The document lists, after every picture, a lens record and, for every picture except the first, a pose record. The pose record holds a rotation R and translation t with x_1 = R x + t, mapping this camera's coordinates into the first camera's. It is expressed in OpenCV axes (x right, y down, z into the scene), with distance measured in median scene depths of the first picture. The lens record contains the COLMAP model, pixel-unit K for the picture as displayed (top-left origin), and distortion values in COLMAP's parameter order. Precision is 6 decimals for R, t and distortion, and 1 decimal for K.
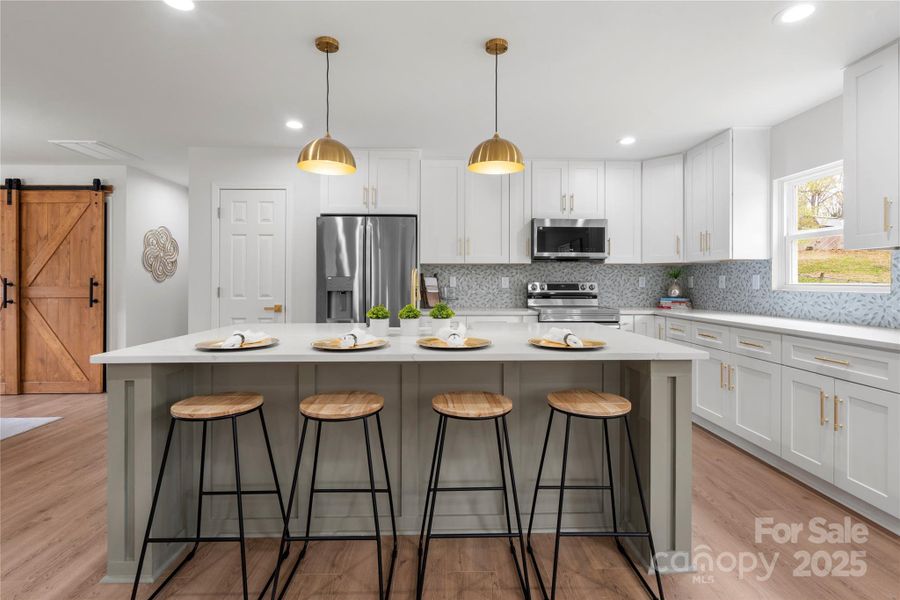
lens RADIAL K [[420.3, 0, 446.1], [0, 420.3, 281.1], [0, 0, 1]] dist [-0.003808, -0.000650]
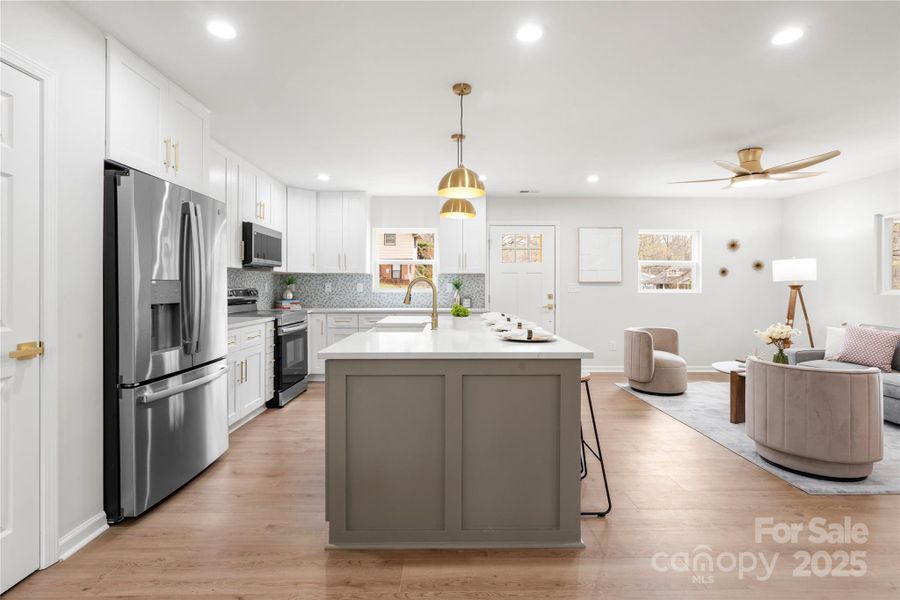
lens RADIAL K [[416.7, 0, 448.6], [0, 416.7, 289.2], [0, 0, 1]] dist [0.001580, 0.000437]
pose [[0.063674, -0.006826, 0.997947, -0.741731], [-0.004127, 0.999966, 0.007104, -0.003513], [-0.997962, -0.004571, 0.063643, 0.499254]]
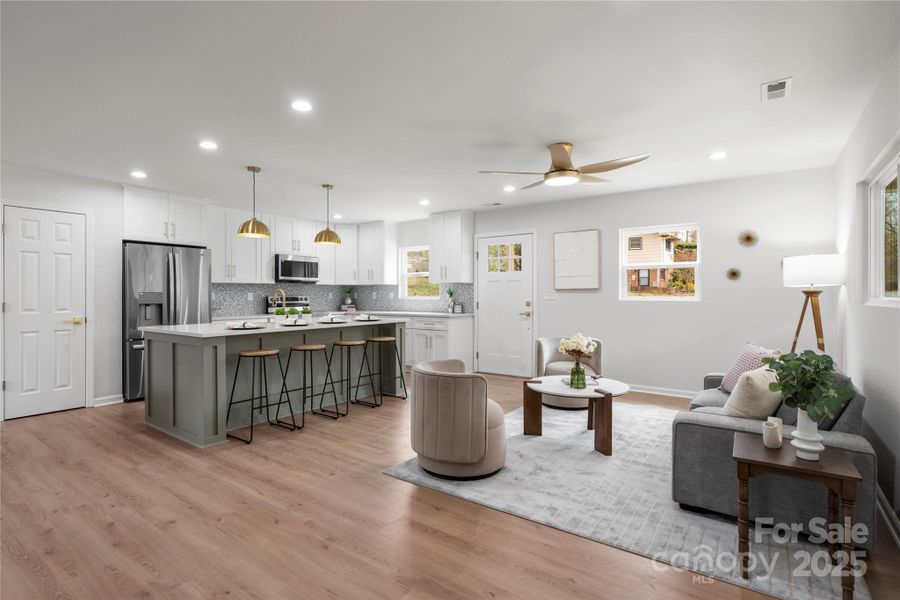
lens RADIAL K [[416.8, 0, 444.0], [0, 416.8, 296.6], [0, 0, 1]] dist [-0.001031, -0.000118]
pose [[0.626946, -0.005708, 0.779042, -0.604397], [0.001408, 0.999980, 0.006193, -0.004296], [-0.779062, -0.002785, 0.626941, -0.418507]]
